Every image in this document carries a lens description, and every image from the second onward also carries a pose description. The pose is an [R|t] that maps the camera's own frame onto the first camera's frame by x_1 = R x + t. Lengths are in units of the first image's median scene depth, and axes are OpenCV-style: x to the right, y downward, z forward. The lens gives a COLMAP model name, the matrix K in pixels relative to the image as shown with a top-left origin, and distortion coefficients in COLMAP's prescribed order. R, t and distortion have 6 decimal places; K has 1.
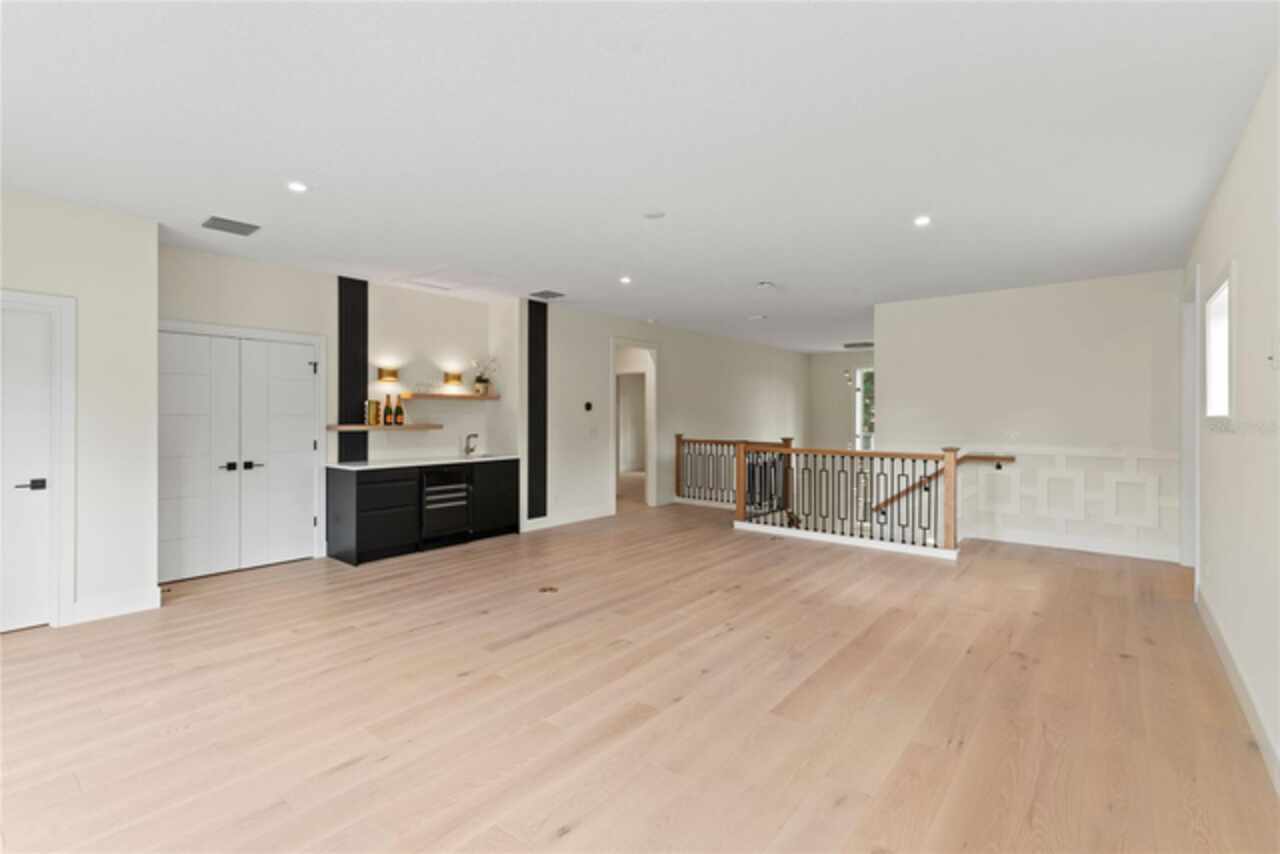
lens RADIAL K [[579.1, 0, 635.6], [0, 579.1, 418.4], [0, 0, 1]] dist [0.014504, 0.000198]
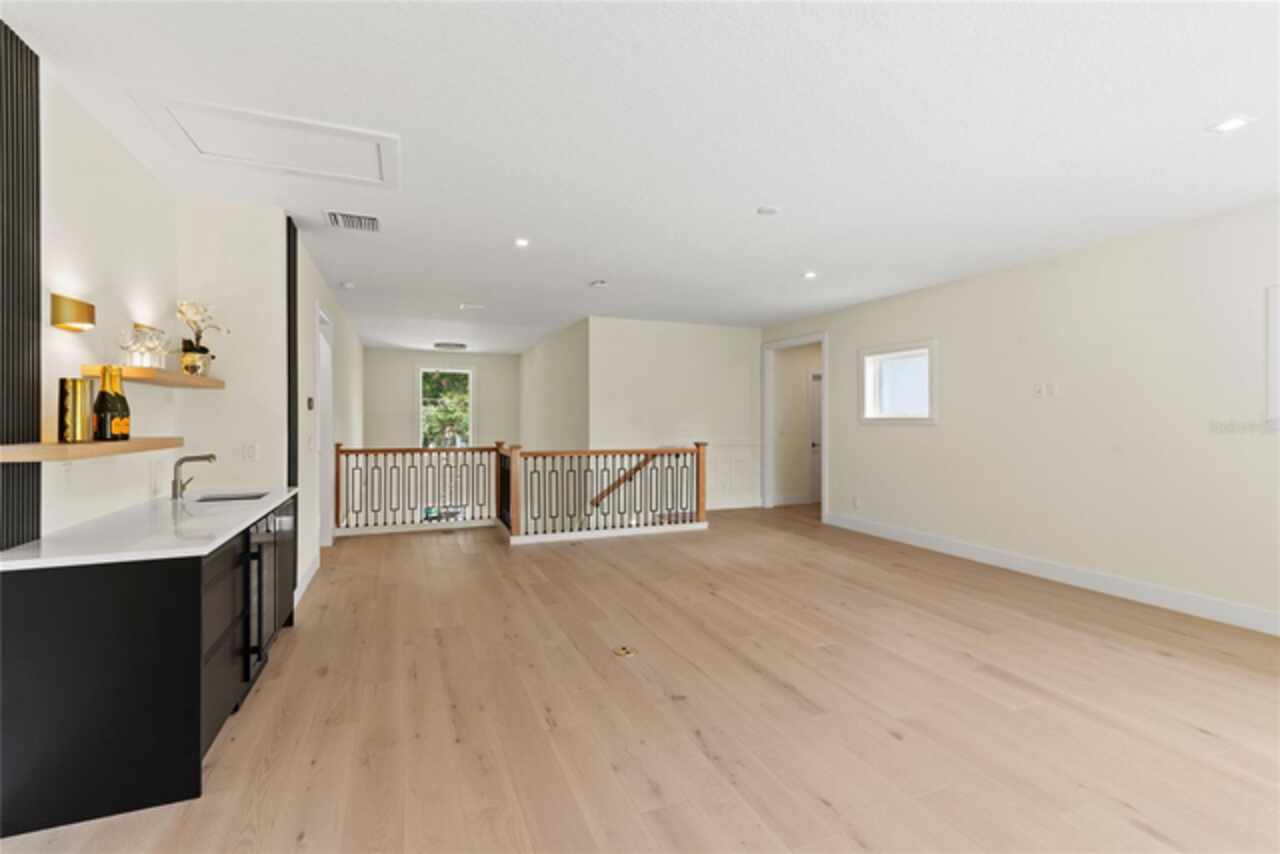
lens RADIAL K [[579.1, 0, 637.9], [0, 579.1, 425.3], [0, 0, 1]] dist [0.014504, 0.000198]
pose [[0.469326, -0.011745, 0.882947, -0.539457], [0.003211, 0.999928, 0.011594, -0.002937], [-0.883019, -0.002606, 0.469330, 0.426769]]
